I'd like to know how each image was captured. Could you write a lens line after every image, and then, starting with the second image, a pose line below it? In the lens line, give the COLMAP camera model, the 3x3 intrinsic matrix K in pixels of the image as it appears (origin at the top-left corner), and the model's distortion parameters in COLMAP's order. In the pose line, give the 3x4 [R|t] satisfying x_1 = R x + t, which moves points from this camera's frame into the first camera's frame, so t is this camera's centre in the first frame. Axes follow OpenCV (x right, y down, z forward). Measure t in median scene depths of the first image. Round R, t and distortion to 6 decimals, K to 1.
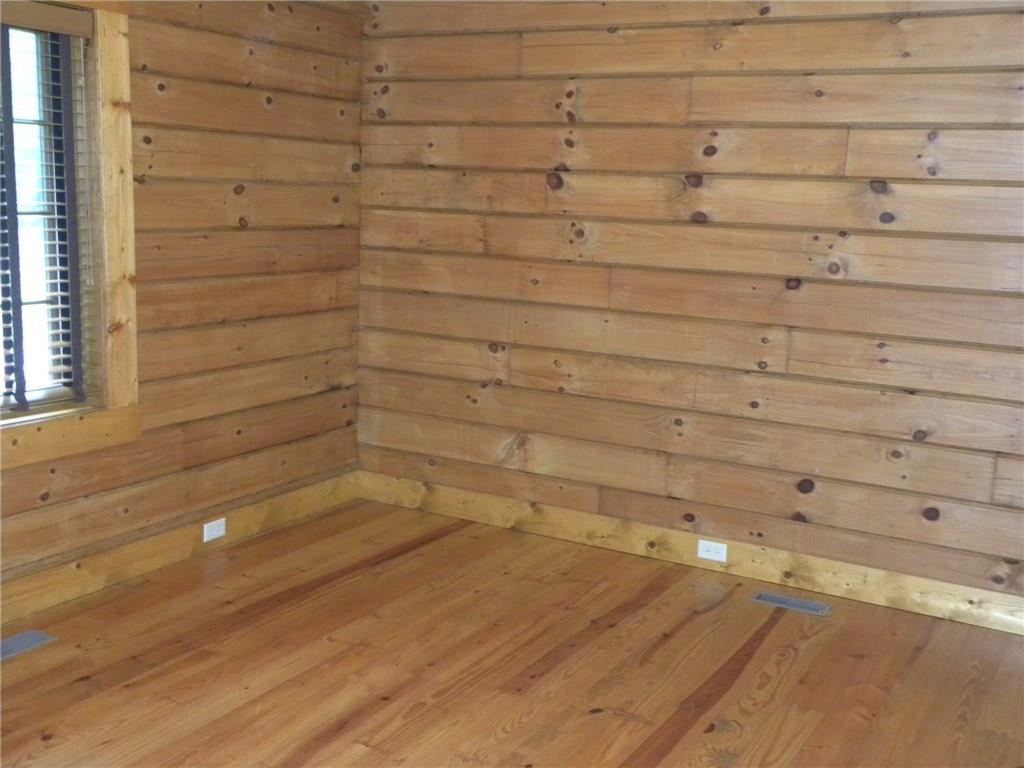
lens RADIAL K [[1128.6, 0, 506.1], [0, 1128.6, 386.2], [0, 0, 1]] dist [0.024569, -0.047594]
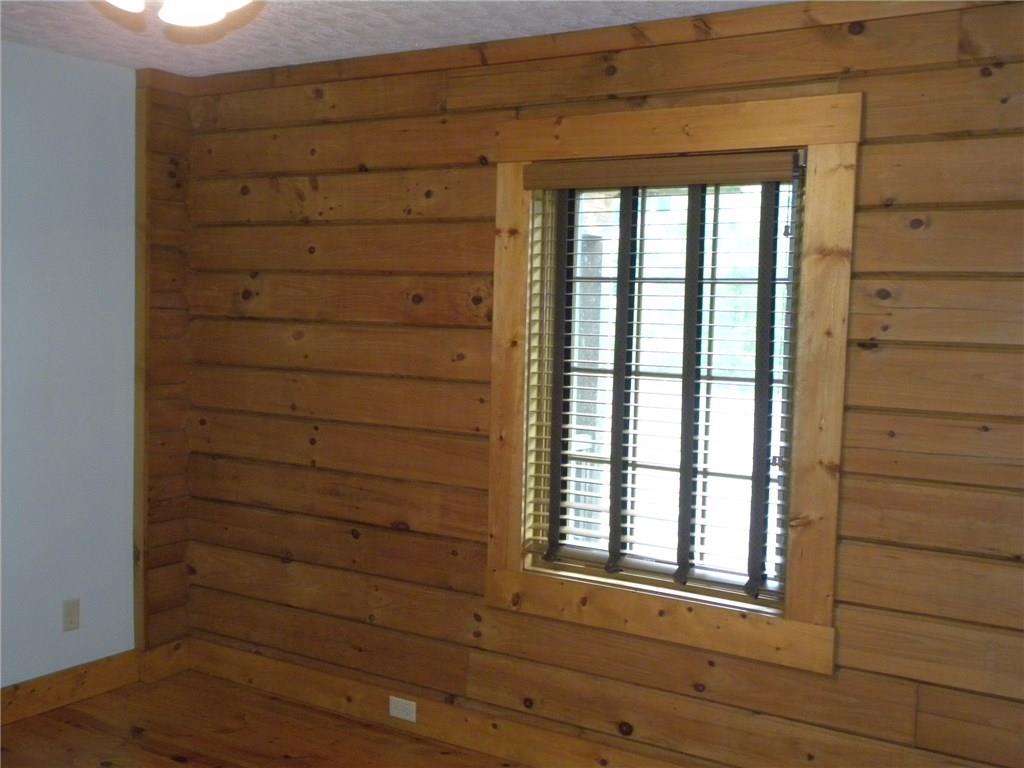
lens RADIAL K [[1128.6, 0, 506.1], [0, 1128.6, 386.2], [0, 0, 1]] dist [0.024569, -0.047594]
pose [[-0.098229, 0.017748, -0.995006, 0.482315], [-0.204265, 0.978193, 0.037613, -0.134463], [0.973975, 0.206939, -0.092461, 0.845321]]
